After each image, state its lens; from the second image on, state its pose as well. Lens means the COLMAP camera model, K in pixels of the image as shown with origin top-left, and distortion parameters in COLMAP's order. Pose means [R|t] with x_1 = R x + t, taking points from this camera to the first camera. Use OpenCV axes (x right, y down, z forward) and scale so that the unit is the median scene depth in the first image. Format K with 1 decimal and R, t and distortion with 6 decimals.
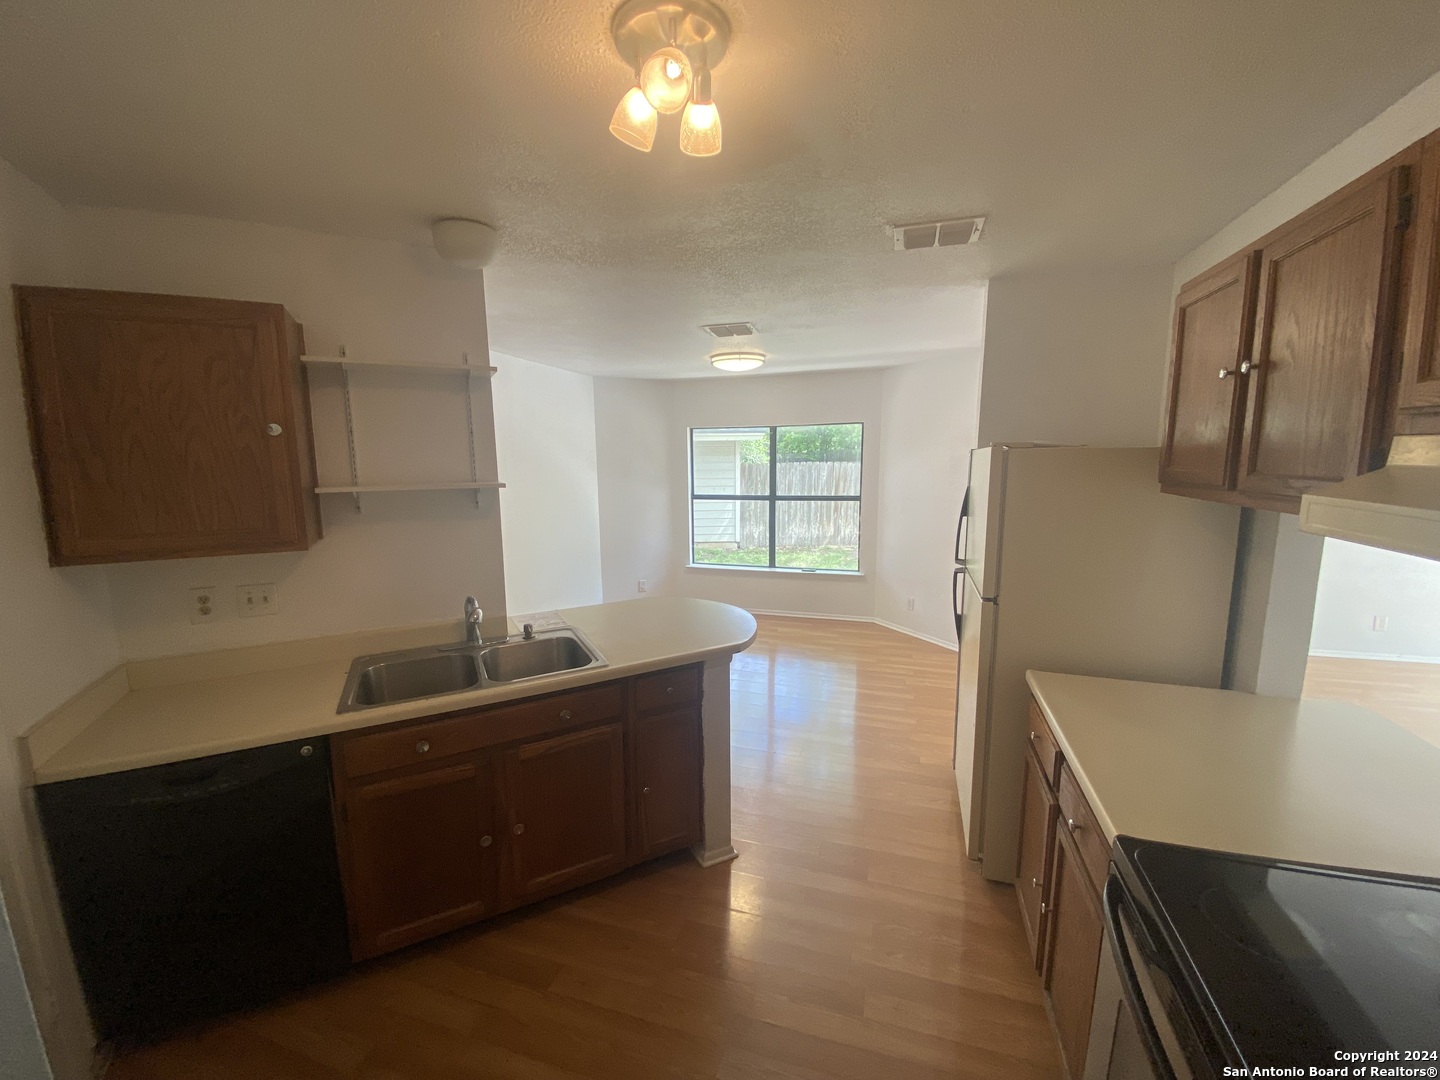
lens RADIAL K [[581.9, 0, 718.3], [0, 581.9, 540.7], [0, 0, 1]] dist [0.032902, -0.025691]
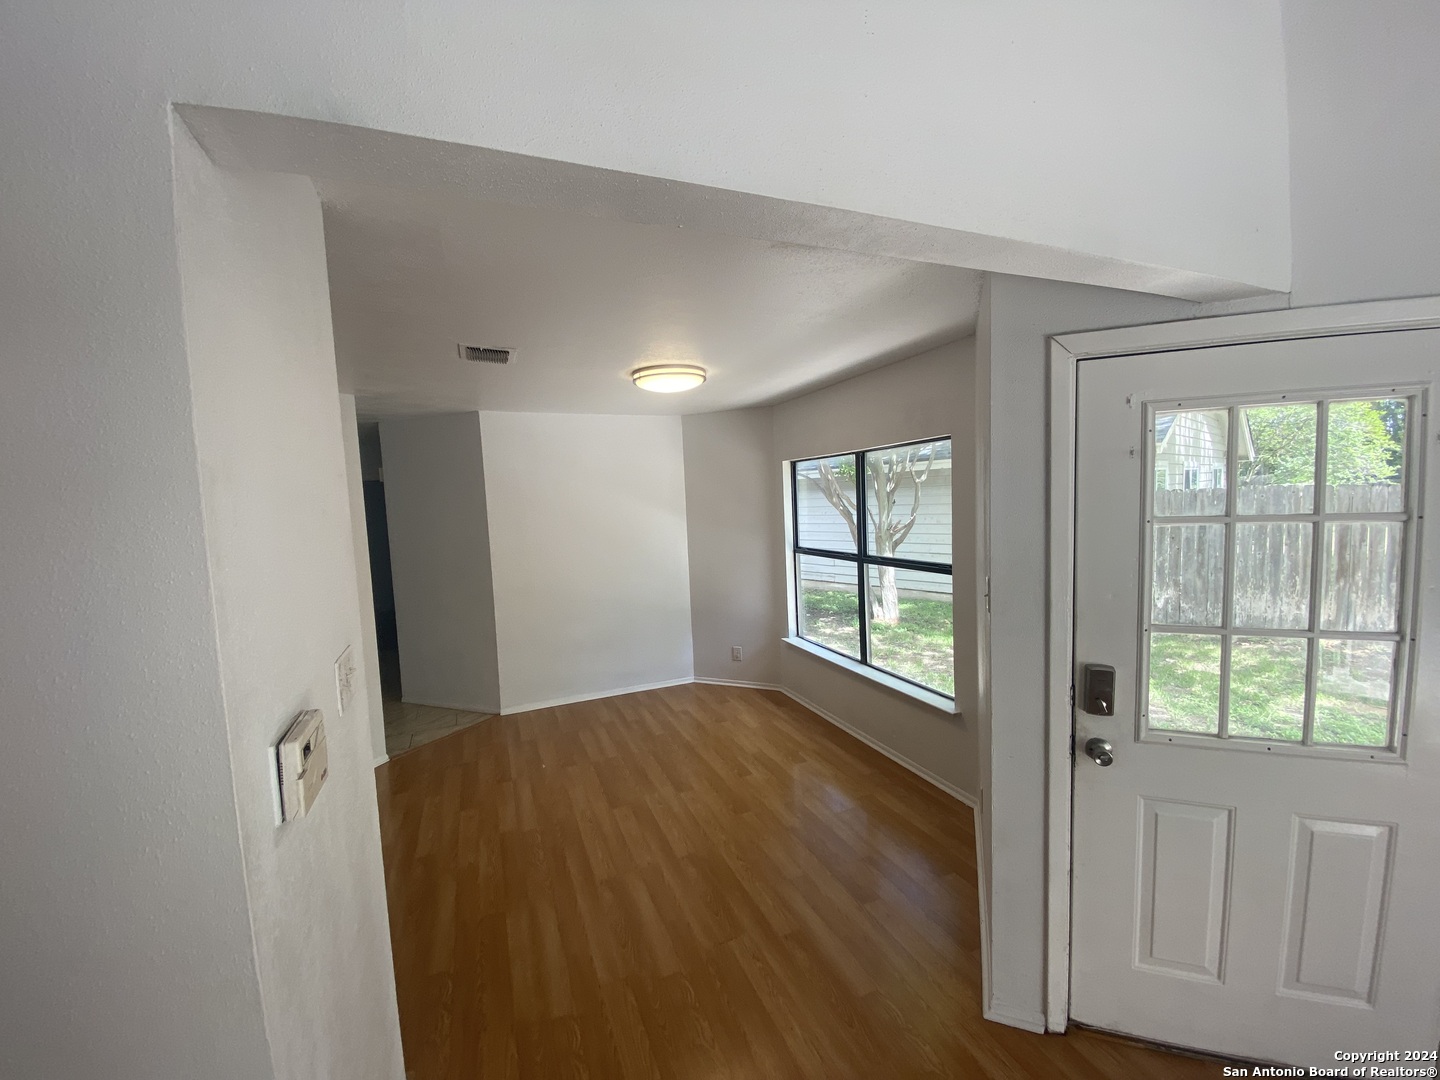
lens RADIAL K [[581.9, 0, 718.3], [0, 581.9, 540.7], [0, 0, 1]] dist [0.032902, -0.025691]
pose [[0.703695, 0.040778, -0.709331, 0.442435], [-0.078161, 0.996735, -0.020240, -0.065705], [0.706190, 0.069685, 0.704585, 0.401037]]
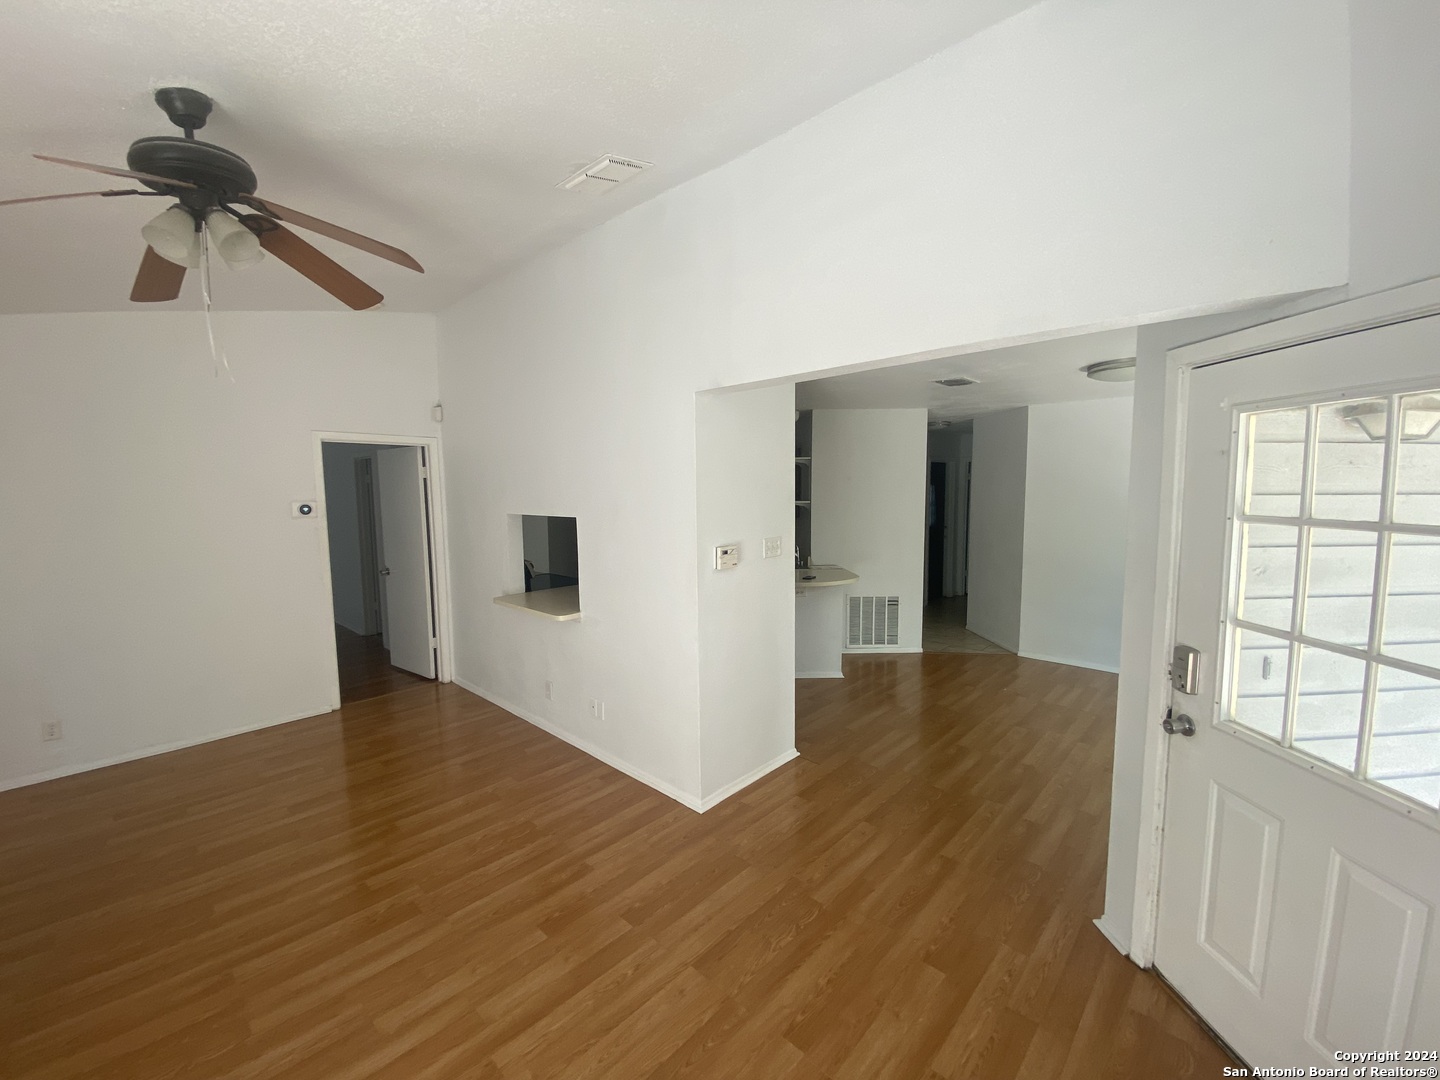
lens RADIAL K [[581.9, 0, 718.3], [0, 581.9, 540.7], [0, 0, 1]] dist [0.032902, -0.025691]
pose [[-0.354377, 0.101931, -0.929530, 0.719112], [-0.128546, 0.979294, 0.156395, -0.095317], [0.926225, 0.174911, -0.333937, 0.584141]]
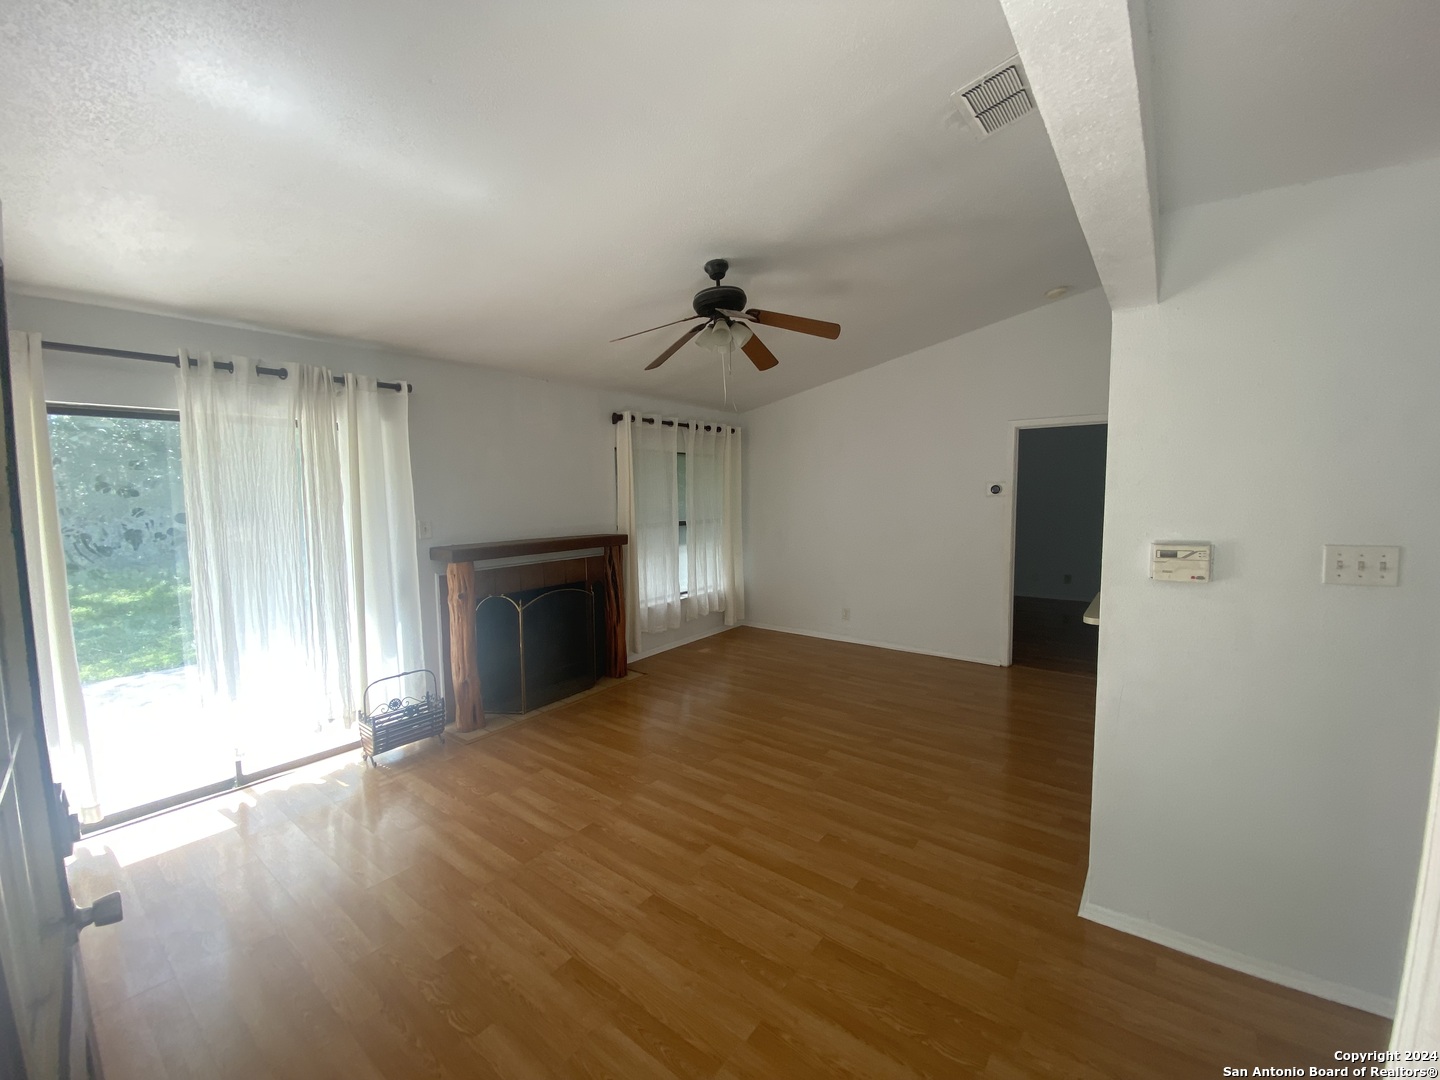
lens RADIAL K [[581.9, 0, 718.3], [0, 581.9, 540.7], [0, 0, 1]] dist [0.032902, -0.025691]
pose [[-0.966192, 0.004151, 0.257789, 0.423268], [0.064833, 0.971653, 0.227347, -0.101409], [-0.249538, 0.236374, -0.939073, 0.765313]]
